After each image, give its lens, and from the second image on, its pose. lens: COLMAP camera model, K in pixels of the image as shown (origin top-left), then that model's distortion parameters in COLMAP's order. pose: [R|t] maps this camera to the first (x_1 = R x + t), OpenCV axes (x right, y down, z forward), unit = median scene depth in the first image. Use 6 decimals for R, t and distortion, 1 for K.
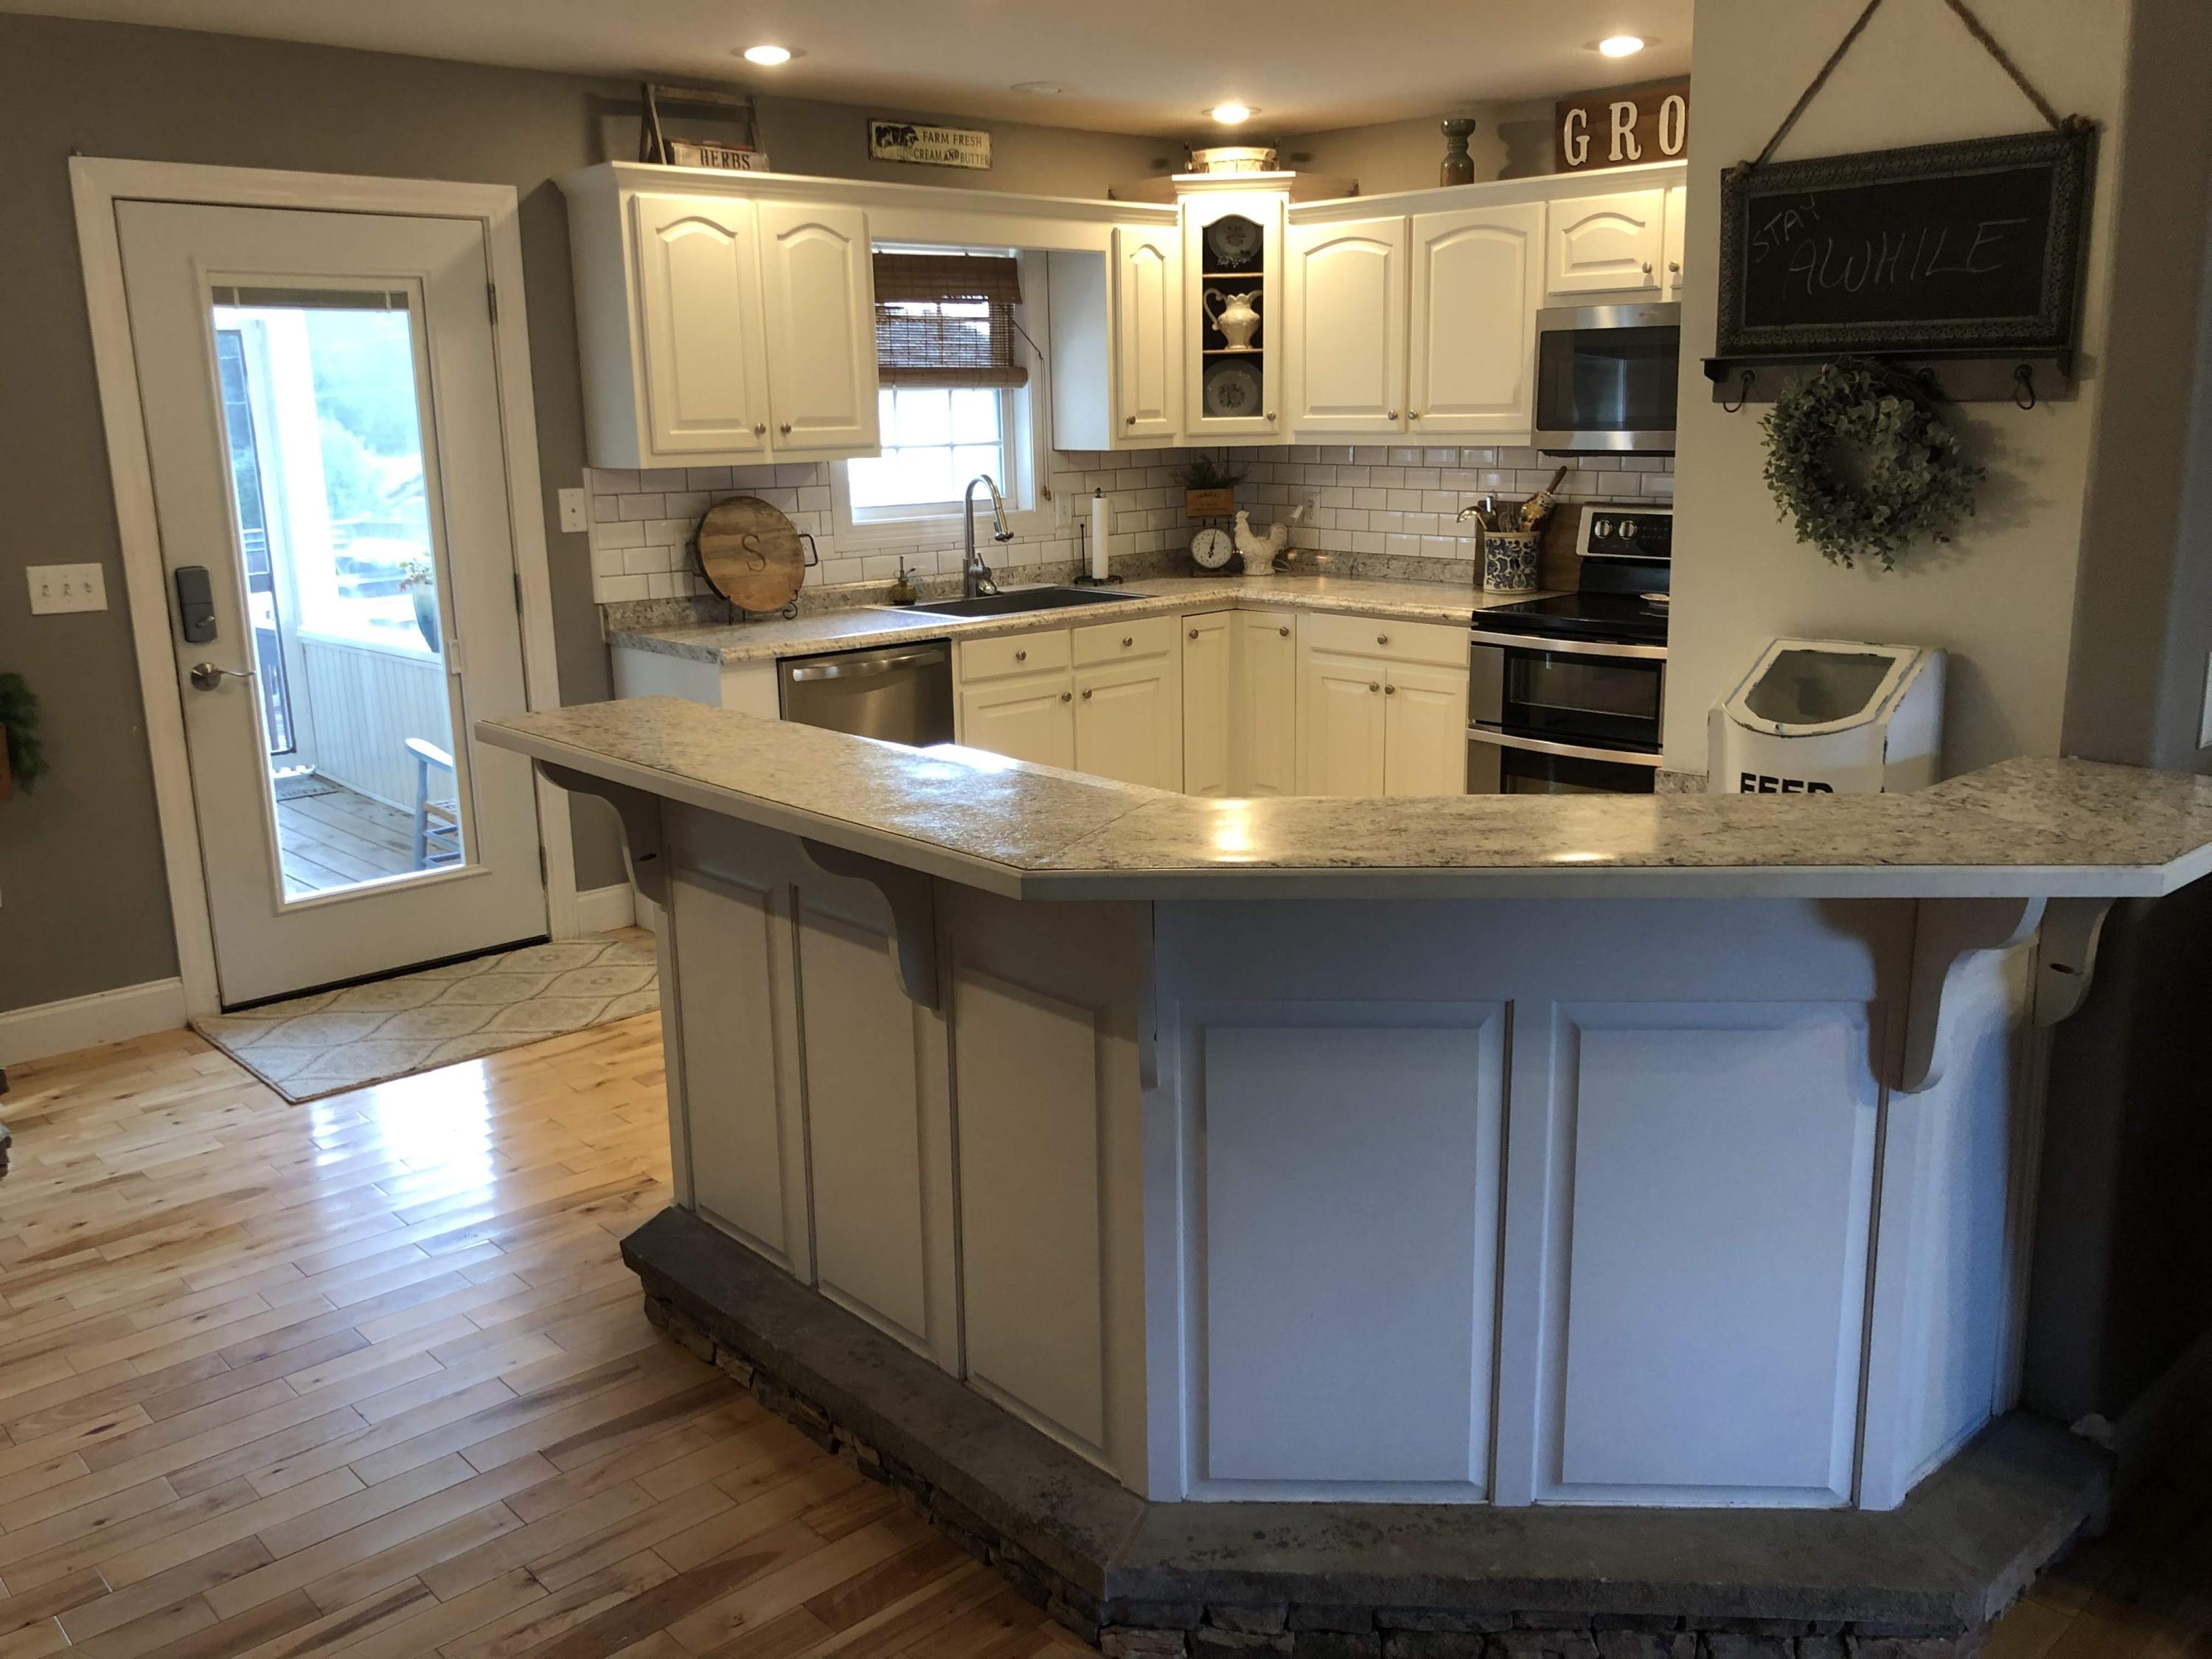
lens RADIAL K [[1810.9, 0, 1106.0], [0, 1810.9, 829.5], [0, 0, 1]] dist [0.049994, -0.190870]
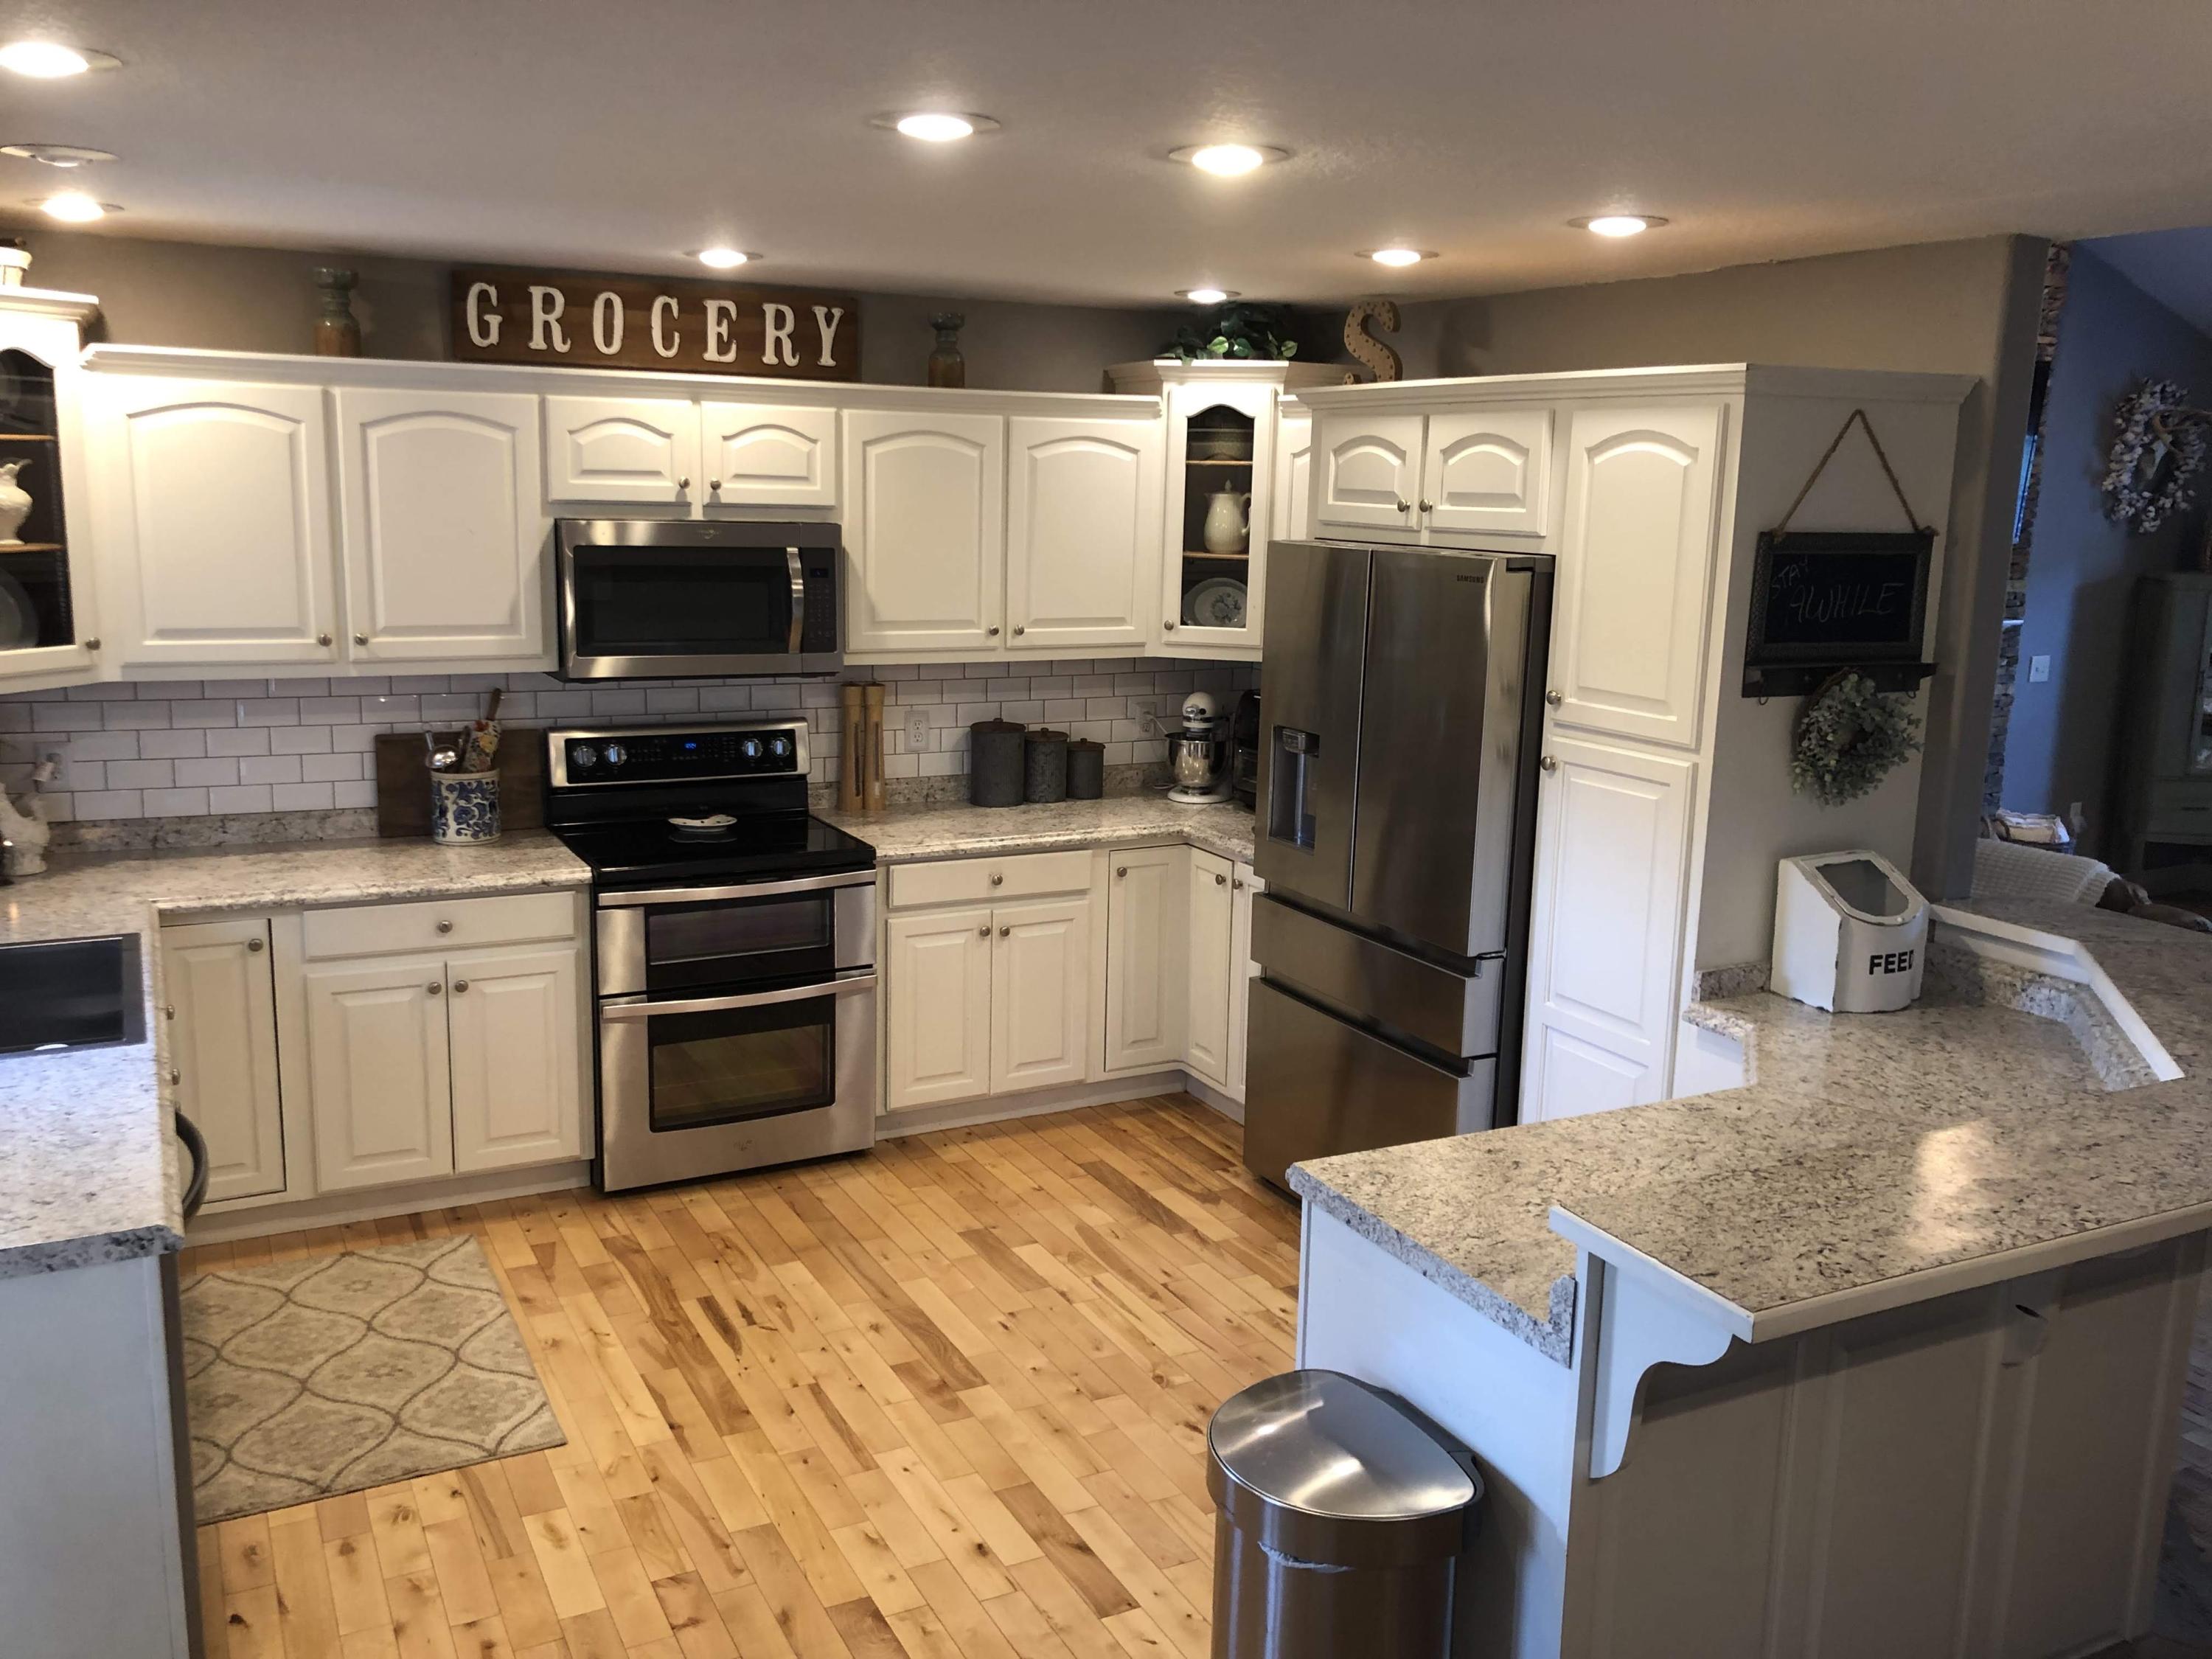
lens RADIAL K [[1813.2, 0, 1043.1], [0, 1813.2, 832.2], [0, 0, 1]] dist [0.066826, -0.110040]
pose [[0.287294, -0.160710, 0.944264, -0.499787], [0.191985, 0.975480, 0.107612, -0.175873], [-0.938405, 0.150368, 0.311103, 0.494846]]
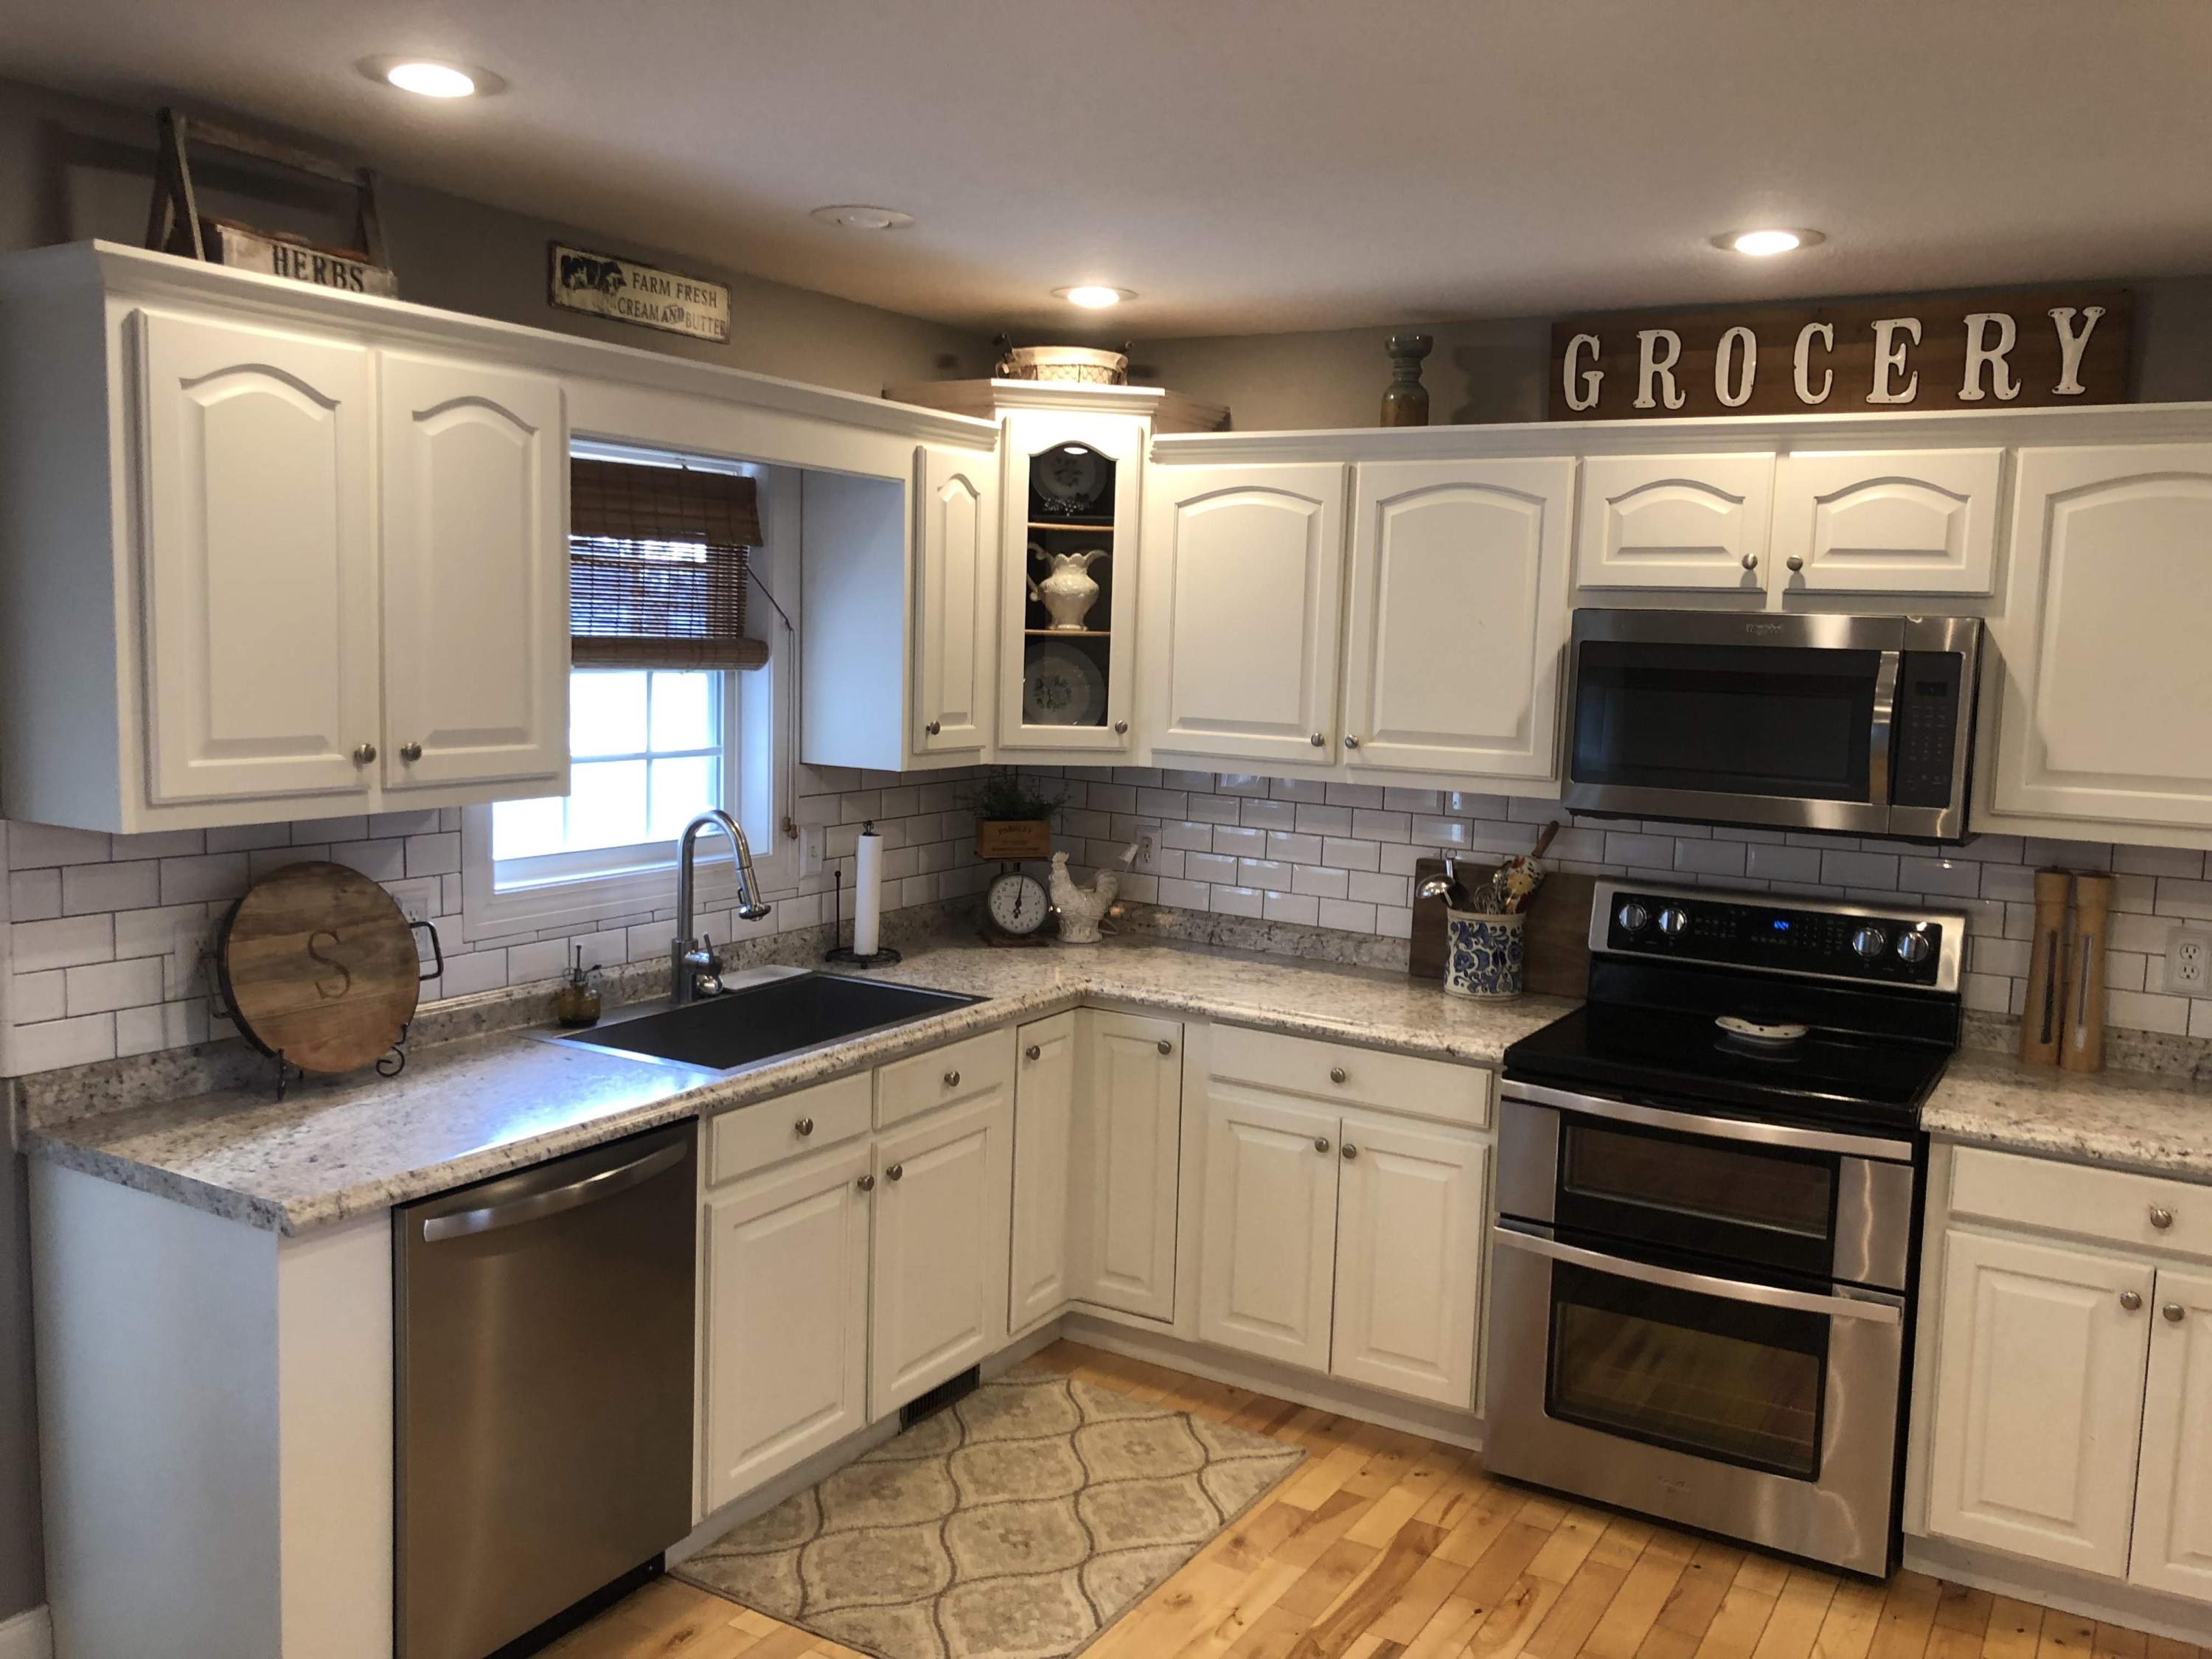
lens RADIAL K [[1811.5, 0, 1108.4], [0, 1811.5, 823.5], [0, 0, 1]] dist [0.061451, -0.093177]
pose [[0.961019, 0.020932, 0.275690, -0.111191], [0.012562, 0.992794, -0.119169, -0.115802], [-0.276198, 0.117987, 0.953831, 0.368299]]
